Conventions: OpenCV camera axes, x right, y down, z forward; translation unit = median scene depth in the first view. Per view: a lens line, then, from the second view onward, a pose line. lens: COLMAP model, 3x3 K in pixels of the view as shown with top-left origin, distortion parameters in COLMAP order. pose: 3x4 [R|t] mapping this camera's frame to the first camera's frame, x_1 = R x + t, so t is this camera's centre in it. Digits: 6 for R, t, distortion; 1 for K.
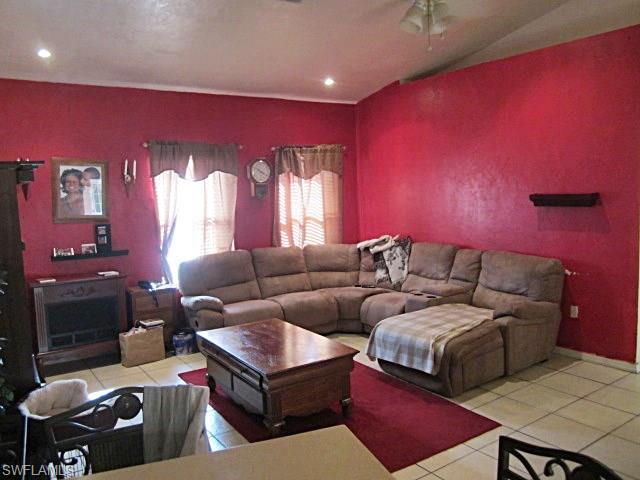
lens RADIAL K [[522.6, 0, 320.0], [0, 522.6, 240.0], [0, 0, 1]] dist [-0.051605, 0.014707]
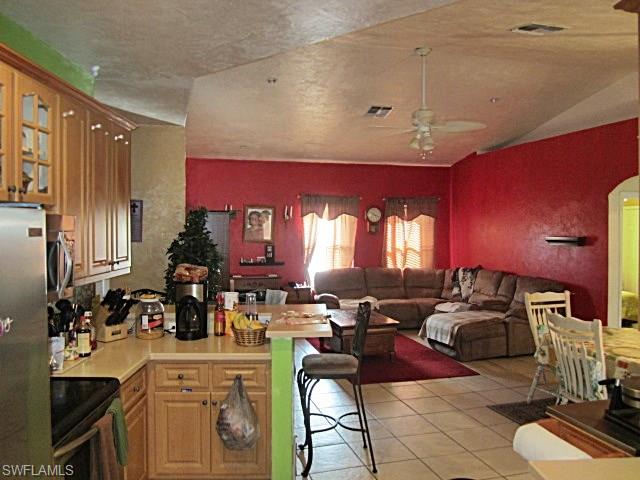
lens RADIAL K [[522.6, 0, 320.0], [0, 522.6, 240.0], [0, 0, 1]] dist [-0.051605, 0.014707]
pose [[0.947296, 0.039854, -0.317871, 0.221769], [-0.061027, 0.996511, -0.056928, 0.032906], [0.314494, 0.073327, 0.946423, -0.448421]]
